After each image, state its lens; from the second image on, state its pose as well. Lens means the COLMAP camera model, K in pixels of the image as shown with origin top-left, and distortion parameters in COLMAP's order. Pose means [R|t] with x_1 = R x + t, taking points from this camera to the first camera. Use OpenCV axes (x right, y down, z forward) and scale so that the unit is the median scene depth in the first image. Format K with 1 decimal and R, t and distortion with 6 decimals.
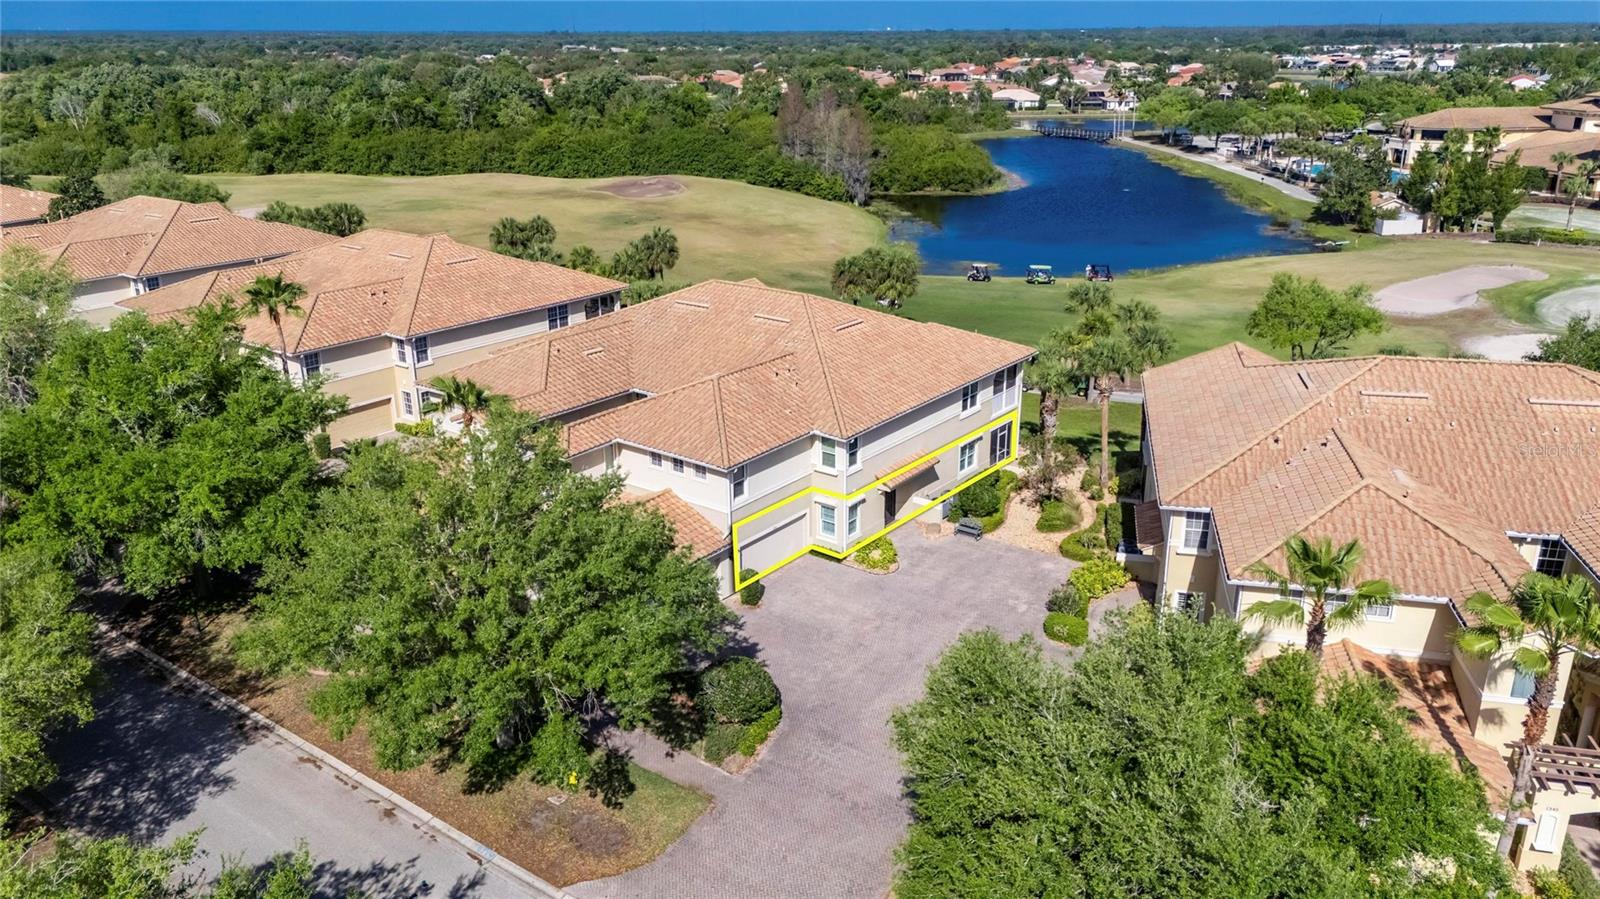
lens RADIAL K [[1177.9, 0, 800.0], [0, 1177.9, 449.5], [0, 0, 1]] dist [0.047376, -0.001596]
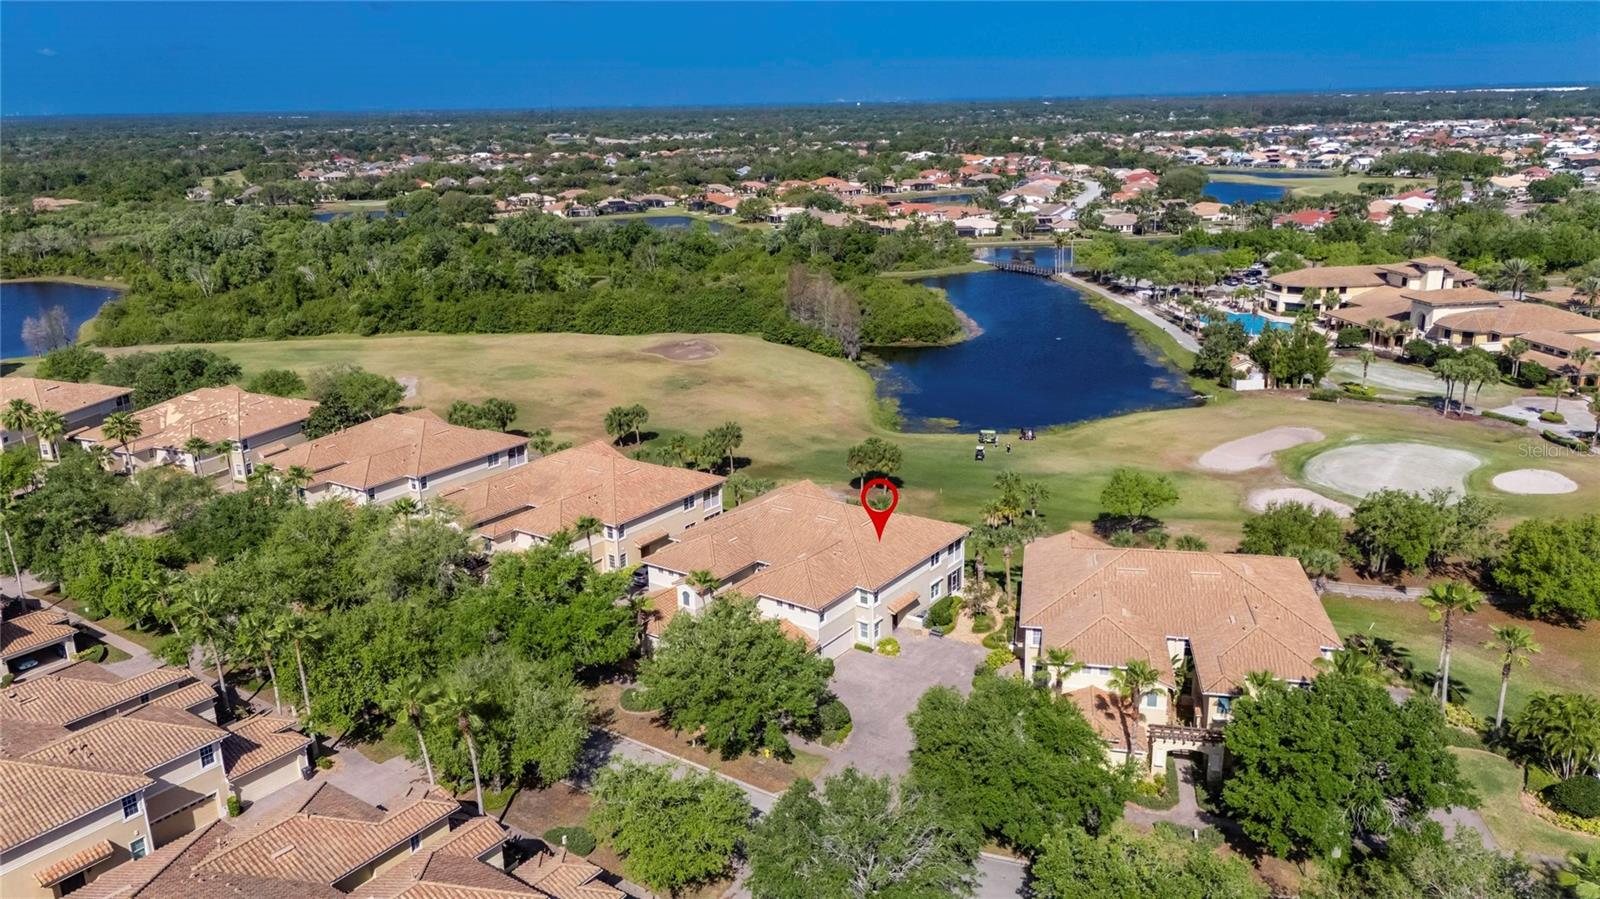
lens RADIAL K [[1150.3, 0, 817.8], [0, 1150.3, 450.8], [0, 0, 1]] dist [0.094193, -0.101905]
pose [[0.999306, -0.018680, 0.032223, -0.040712], [0.020480, 0.998195, -0.056449, -0.049079], [-0.031111, 0.057070, 0.997885, -0.345284]]
